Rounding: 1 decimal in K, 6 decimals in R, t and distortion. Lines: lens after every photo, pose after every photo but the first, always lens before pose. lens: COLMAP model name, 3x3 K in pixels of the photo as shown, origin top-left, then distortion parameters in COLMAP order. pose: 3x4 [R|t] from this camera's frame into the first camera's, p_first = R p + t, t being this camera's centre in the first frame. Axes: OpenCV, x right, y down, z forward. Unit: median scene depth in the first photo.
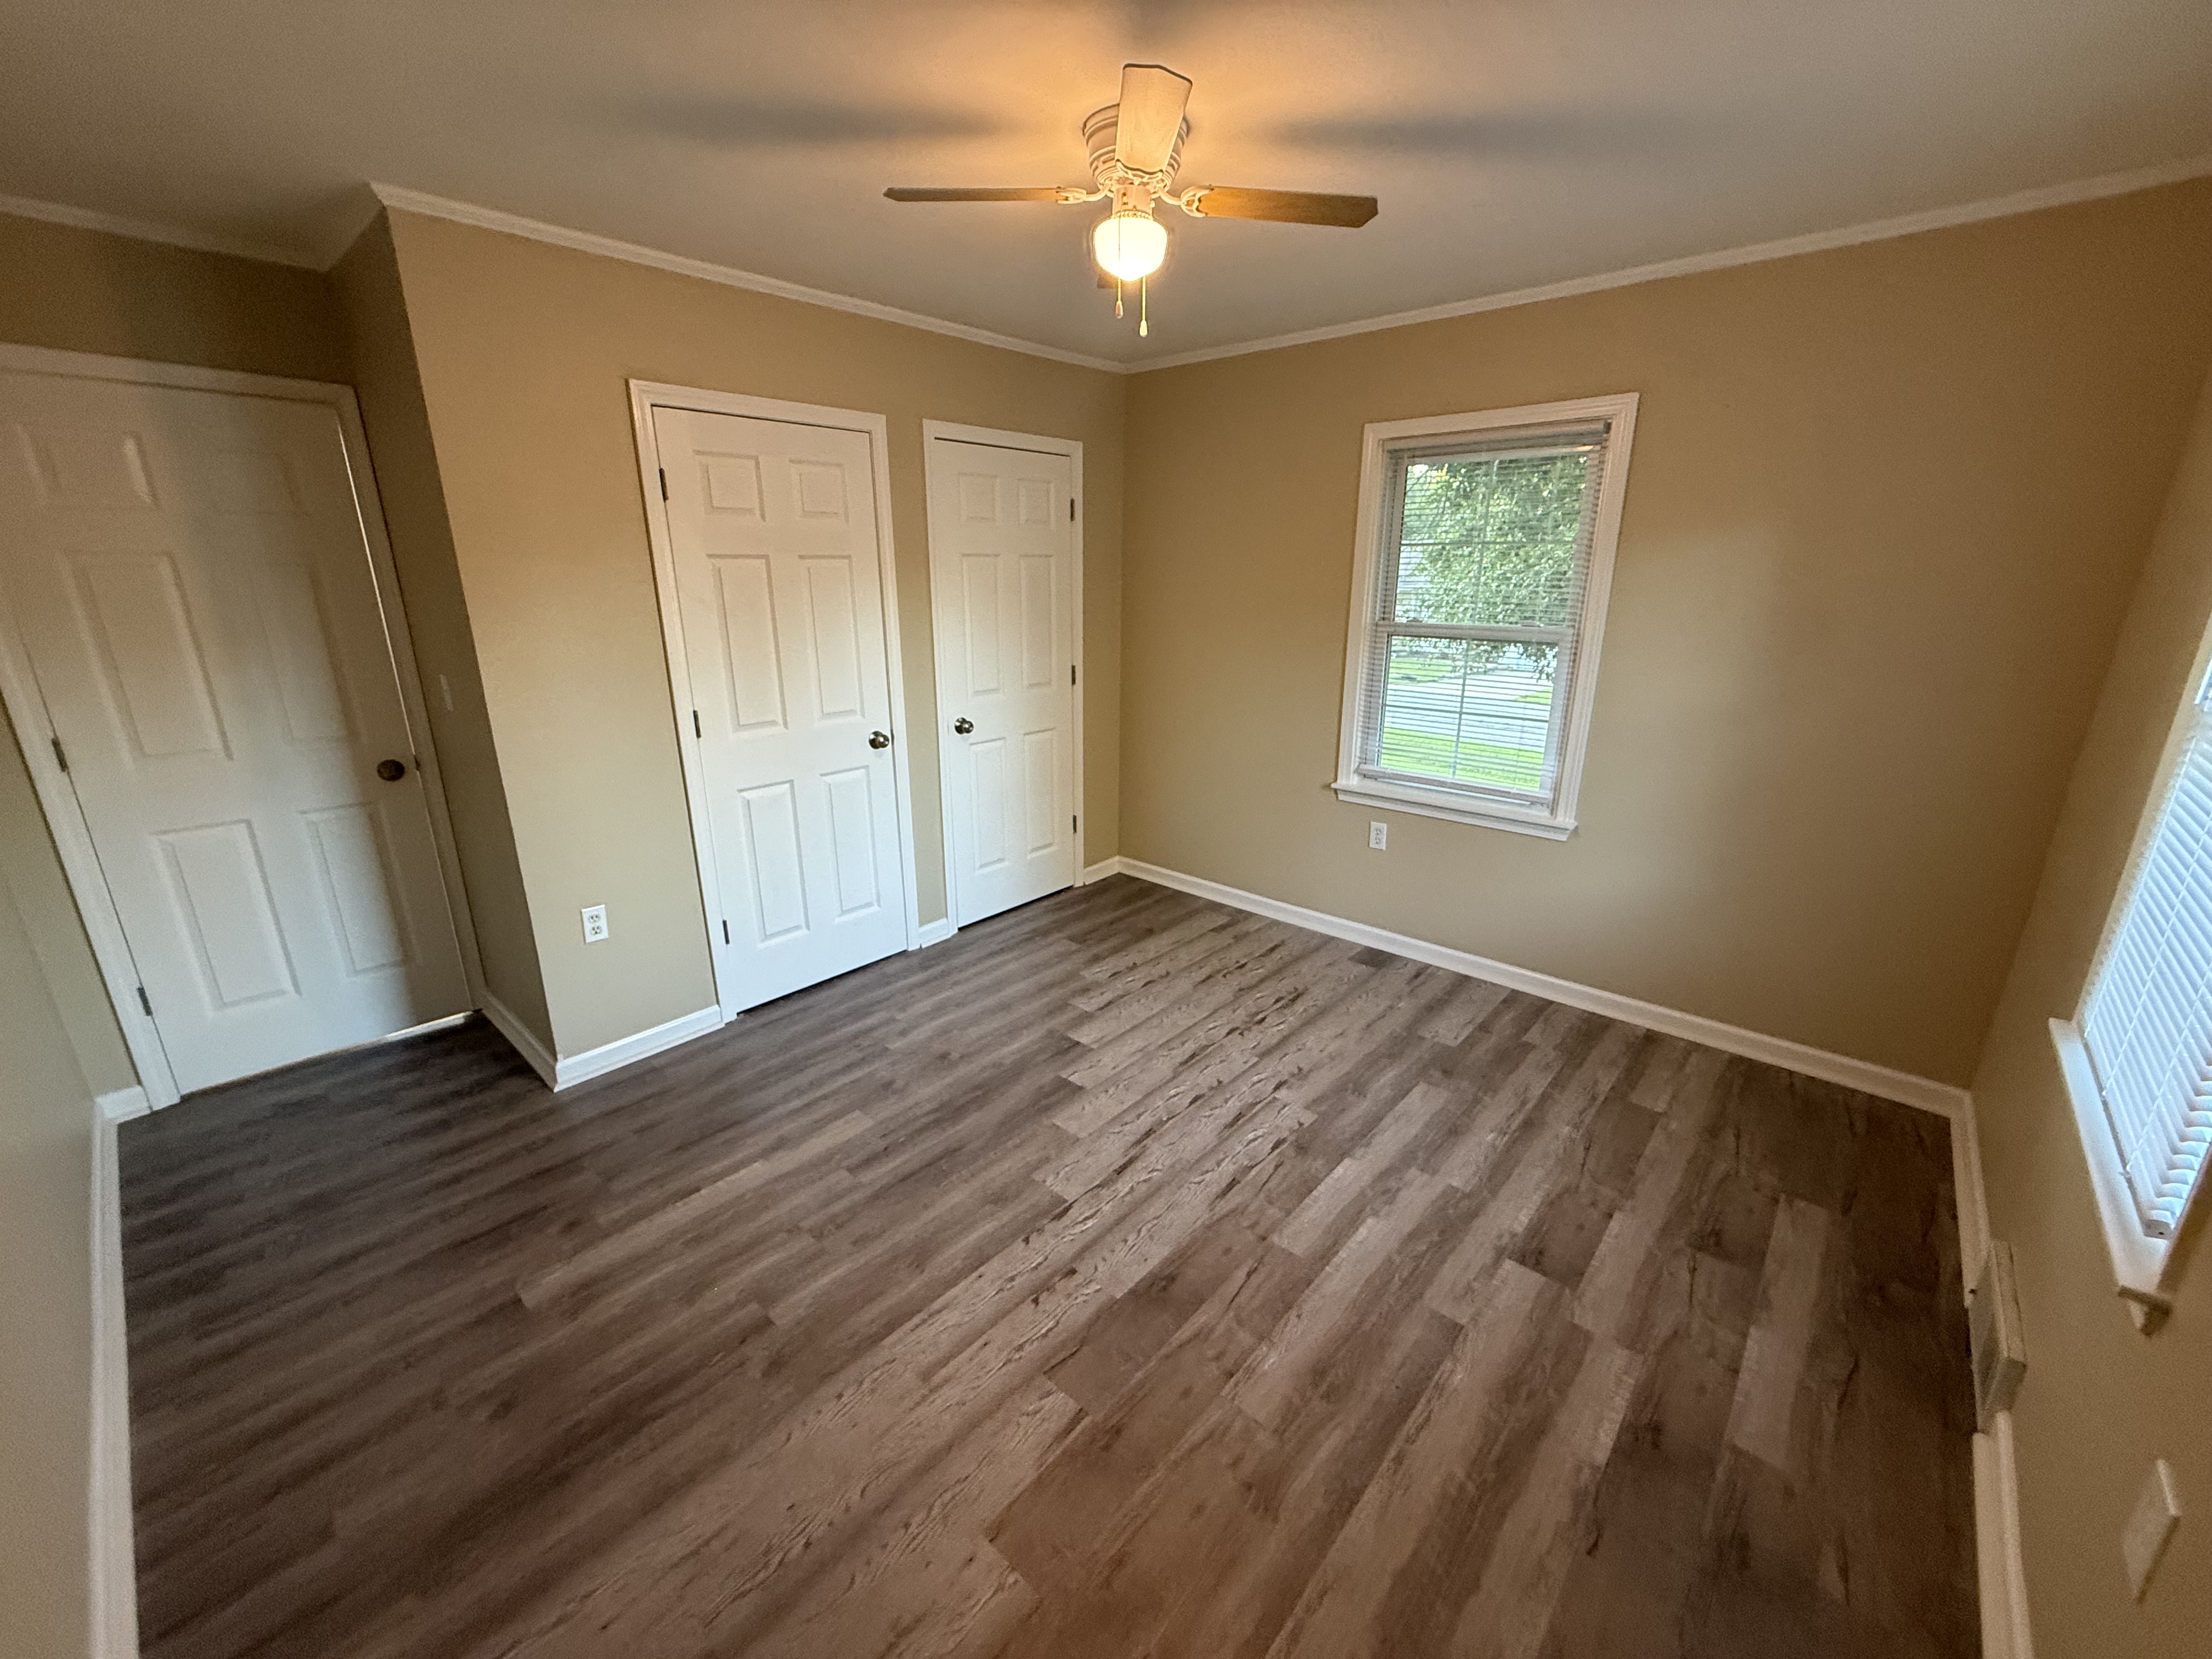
lens RADIAL K [[878.0, 0, 1099.4], [0, 878.0, 829.2], [0, 0, 1]] dist [-0.000162, 0.000164]
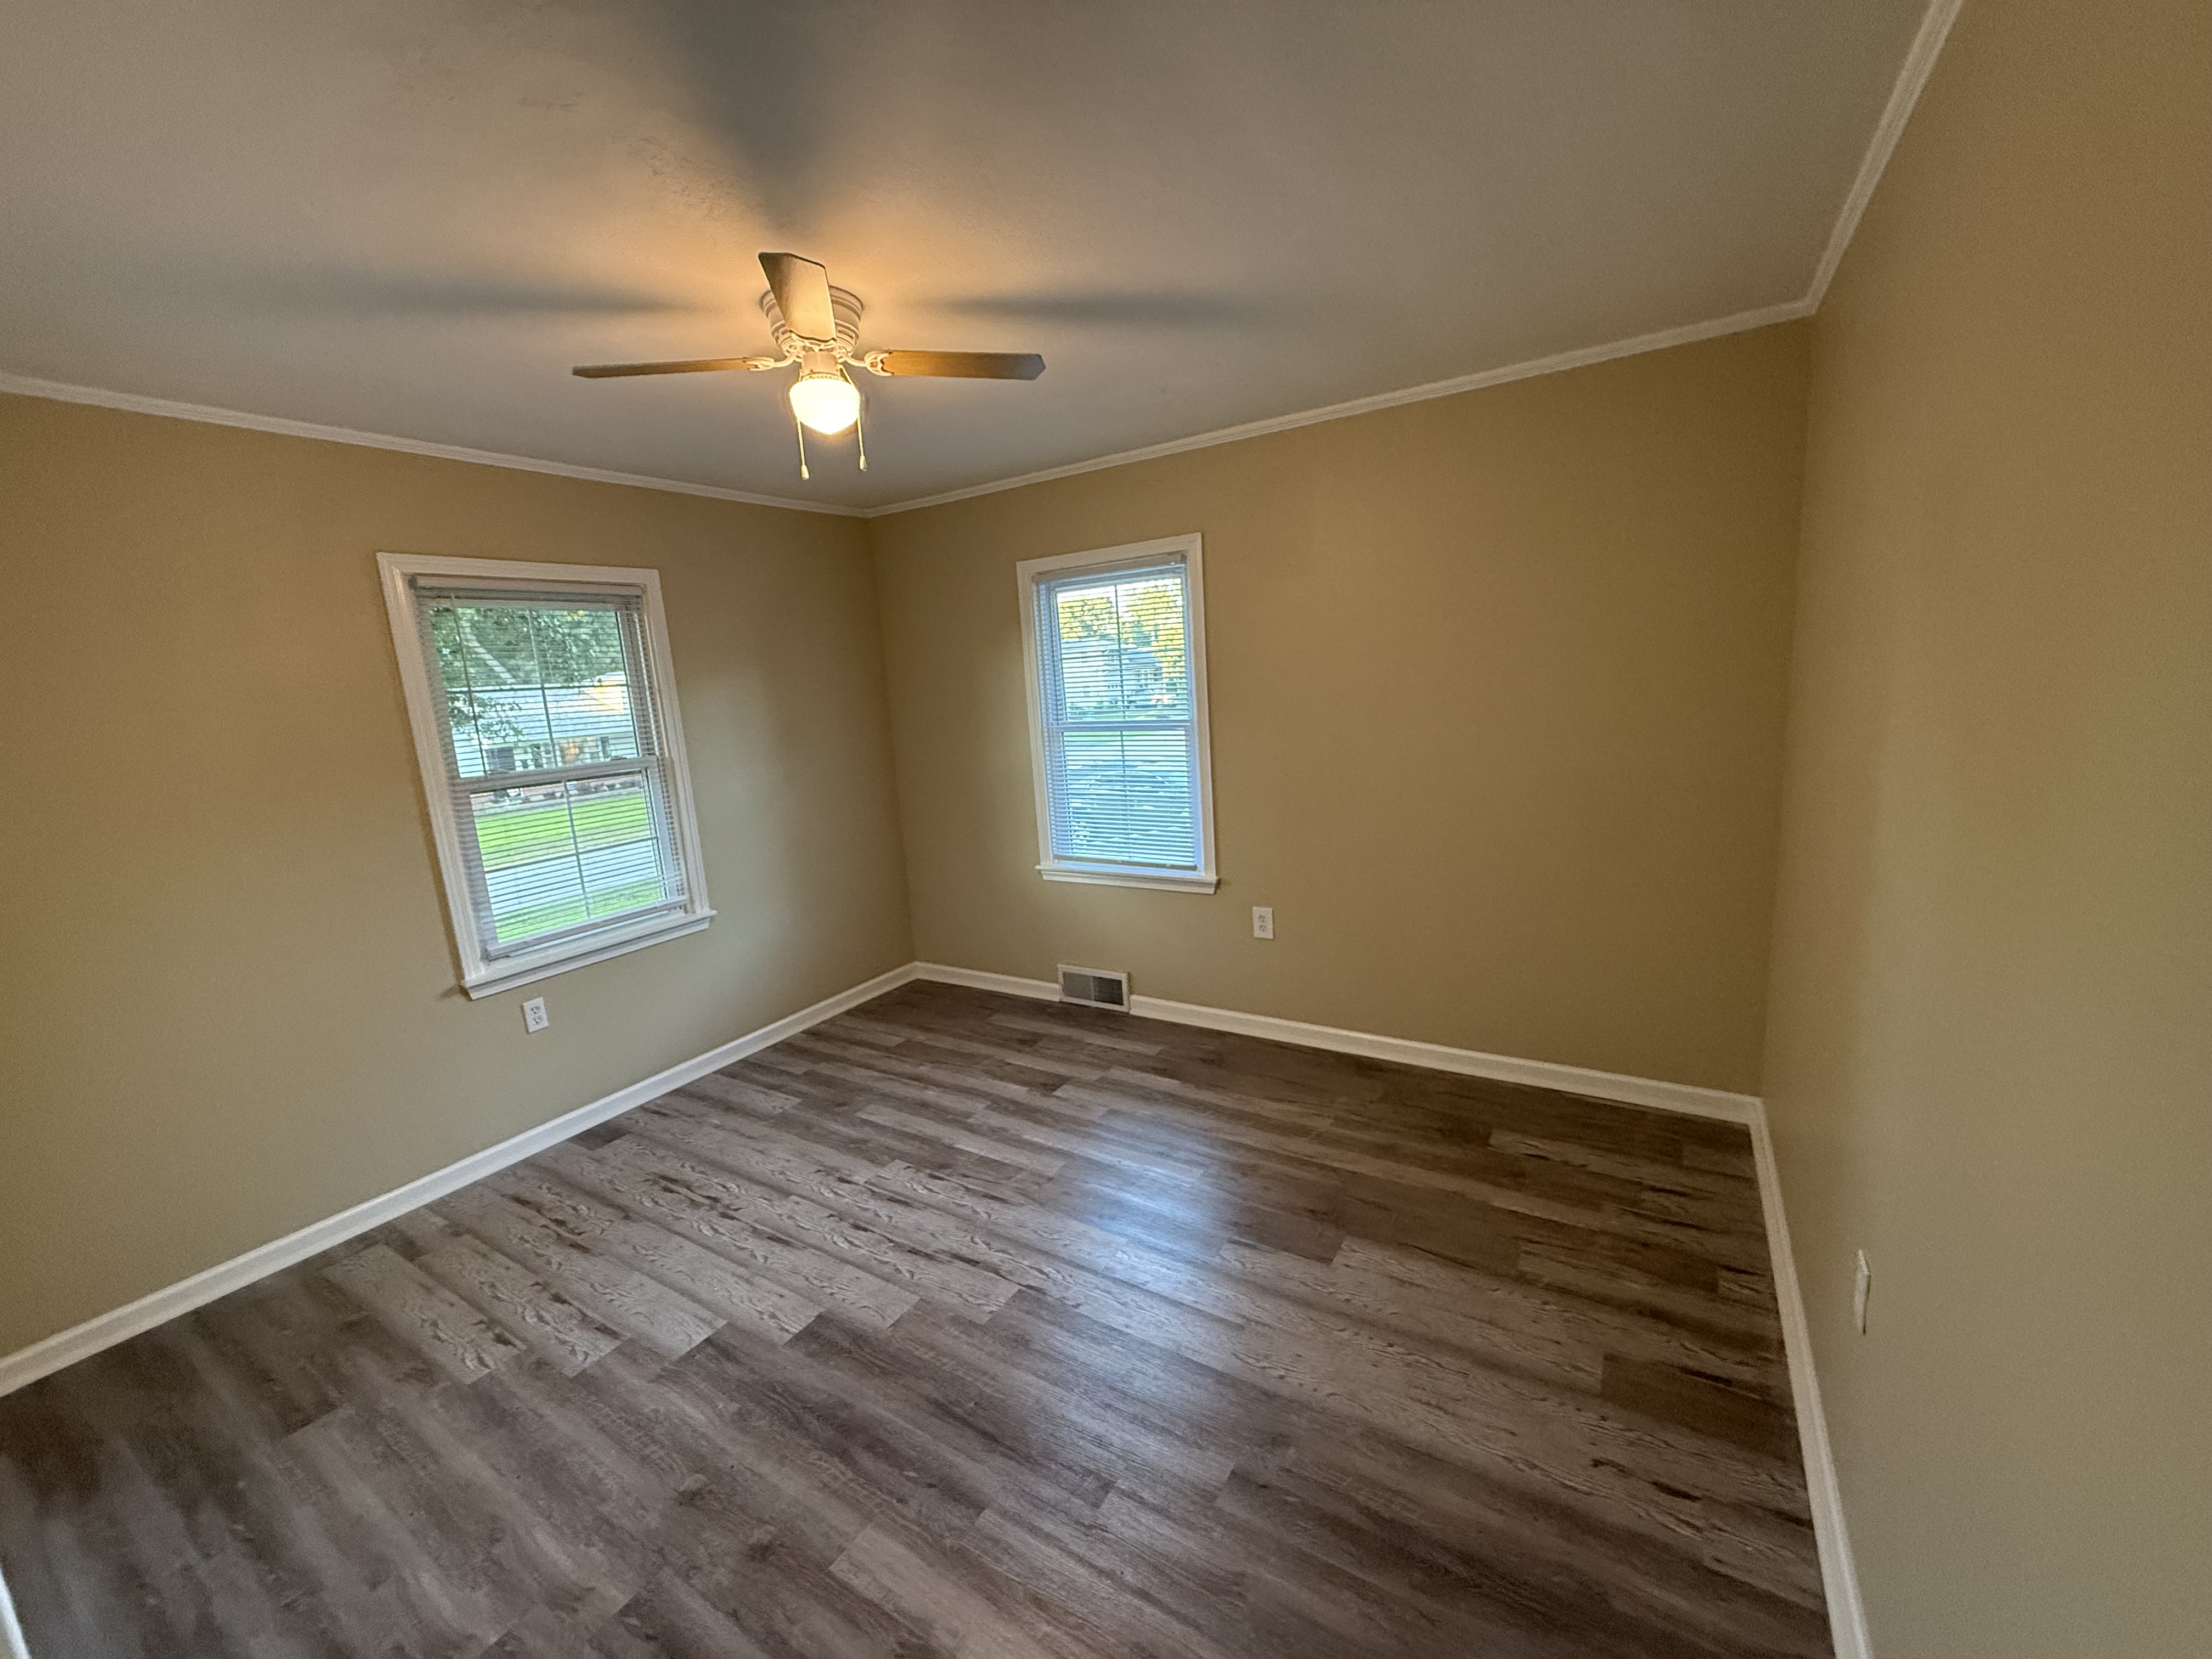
lens RADIAL K [[878.0, 0, 1099.4], [0, 878.0, 829.2], [0, 0, 1]] dist [-0.000162, 0.000164]
pose [[-0.169243, -0.162541, 0.972079, -0.747159], [0.342907, 0.914973, 0.212694, -0.195026], [-0.923998, 0.369330, -0.099117, 0.641184]]
